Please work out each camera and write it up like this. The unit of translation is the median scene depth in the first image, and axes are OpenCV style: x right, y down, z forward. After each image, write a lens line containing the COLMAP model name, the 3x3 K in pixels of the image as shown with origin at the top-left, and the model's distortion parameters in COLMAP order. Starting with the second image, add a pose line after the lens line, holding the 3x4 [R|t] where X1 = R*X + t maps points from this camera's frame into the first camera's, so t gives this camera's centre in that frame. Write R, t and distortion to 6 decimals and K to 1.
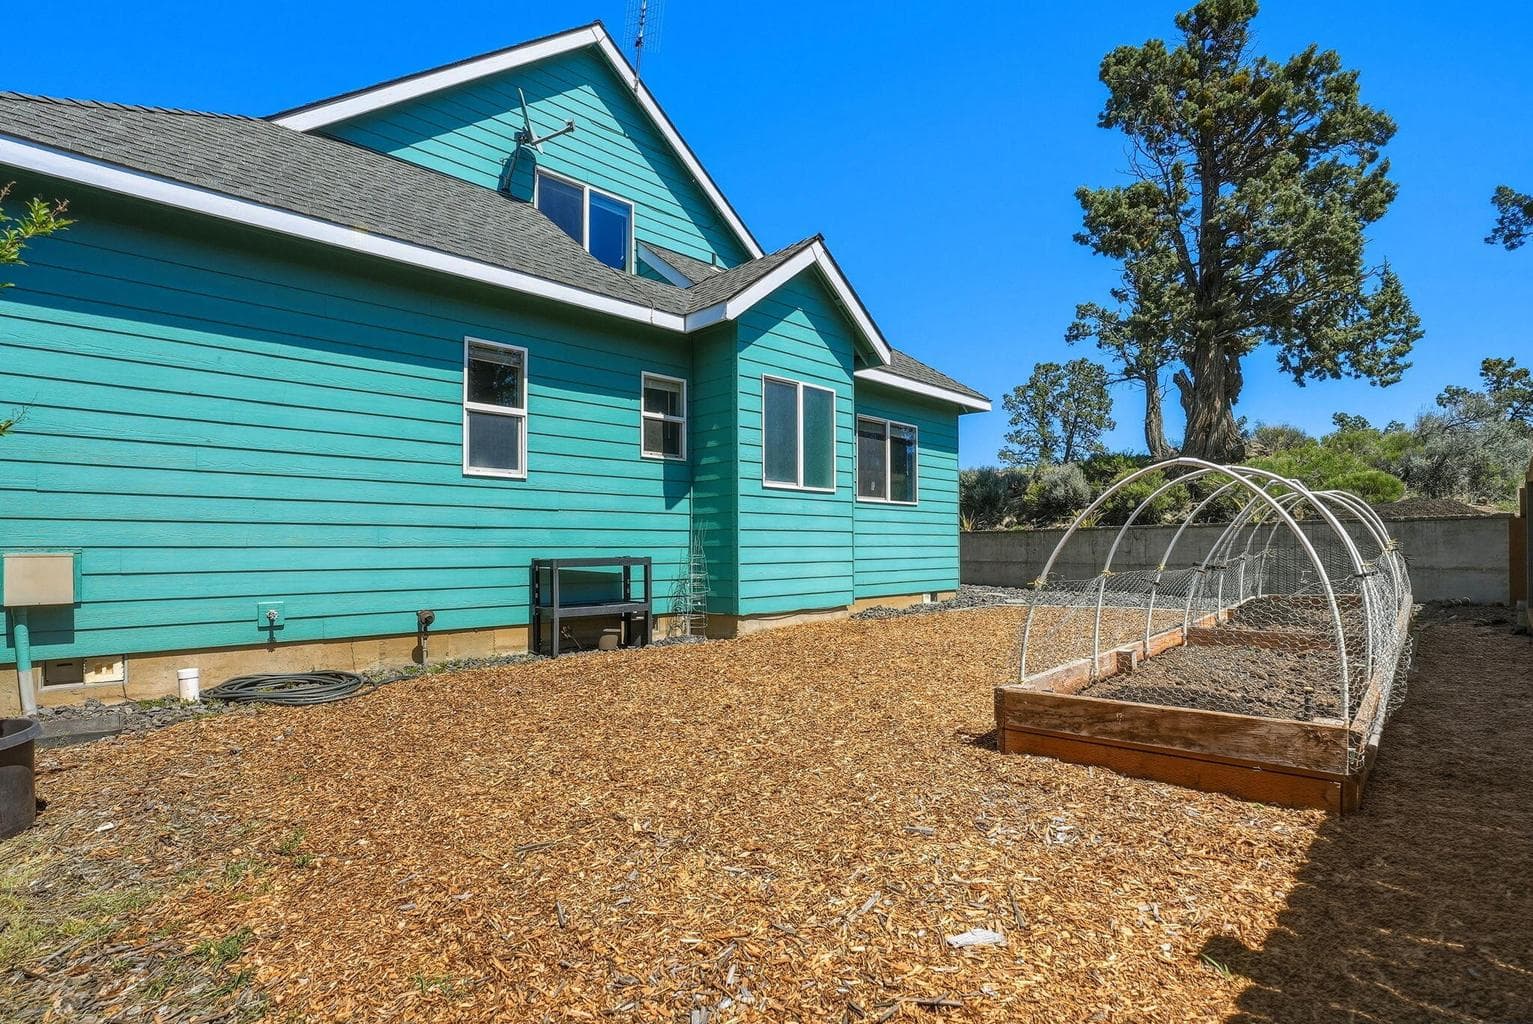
lens RADIAL K [[697.8, 0, 770.3], [0, 697.8, 523.7], [0, 0, 1]] dist [-0.051619, 0.000311]
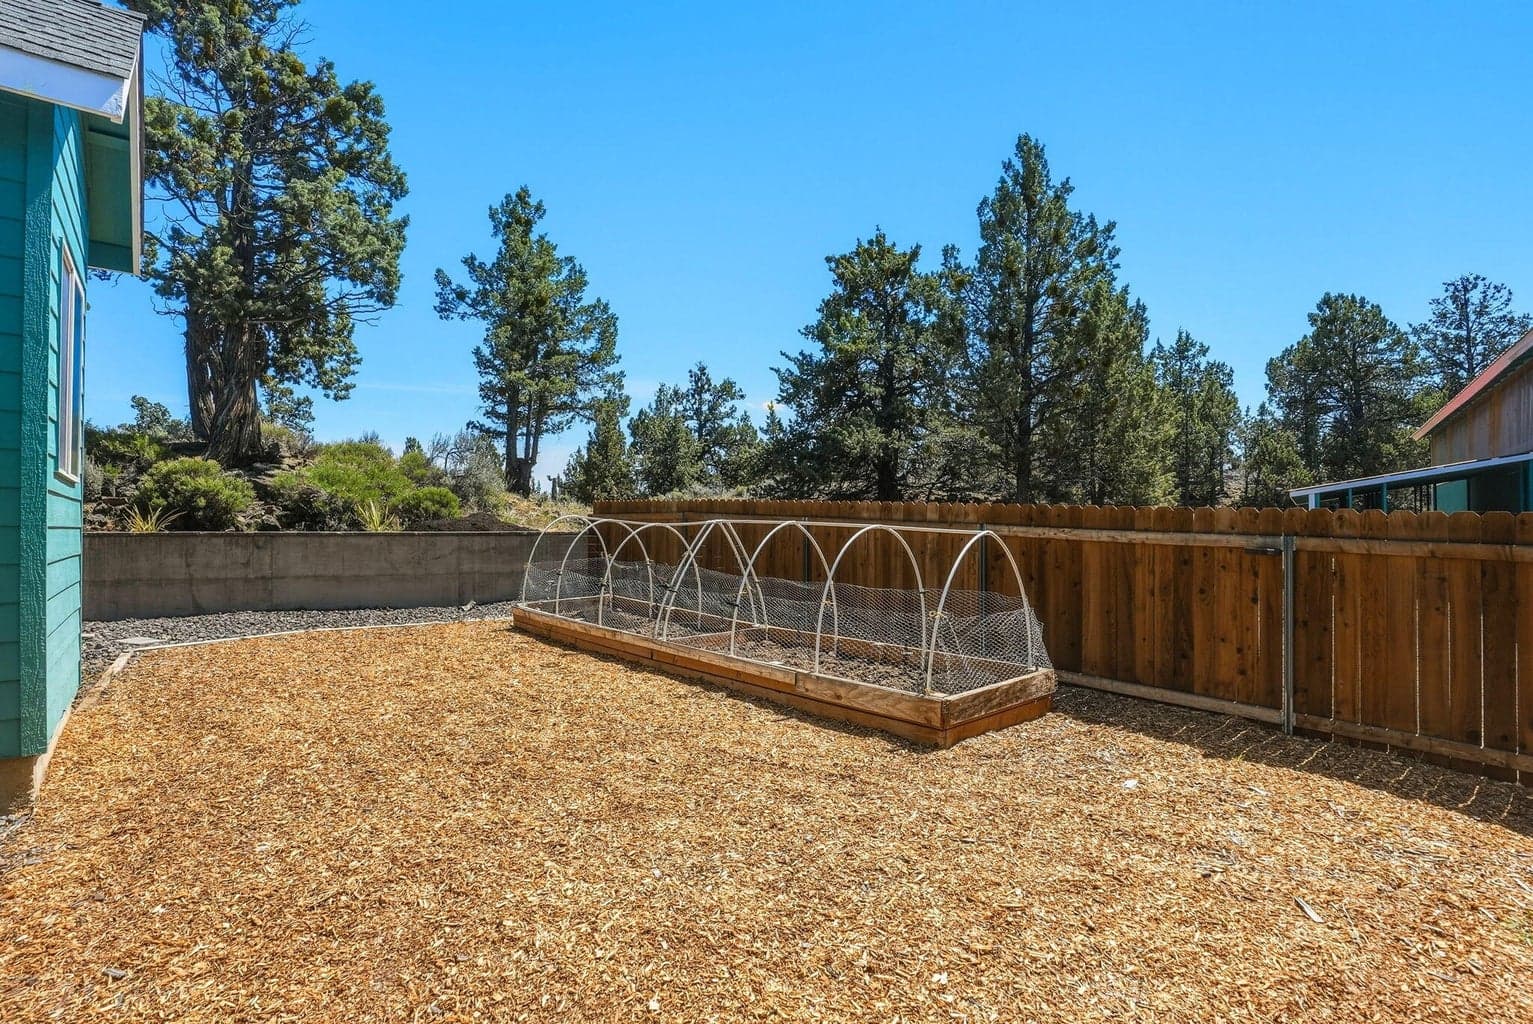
lens RADIAL K [[697.8, 0, 770.3], [0, 697.8, 523.7], [0, 0, 1]] dist [-0.051619, 0.000311]
pose [[0.083016, 0.016010, 0.996420, -0.191159], [-0.036400, 0.999252, -0.013023, -0.015168], [-0.995883, -0.035189, 0.083536, 0.221347]]
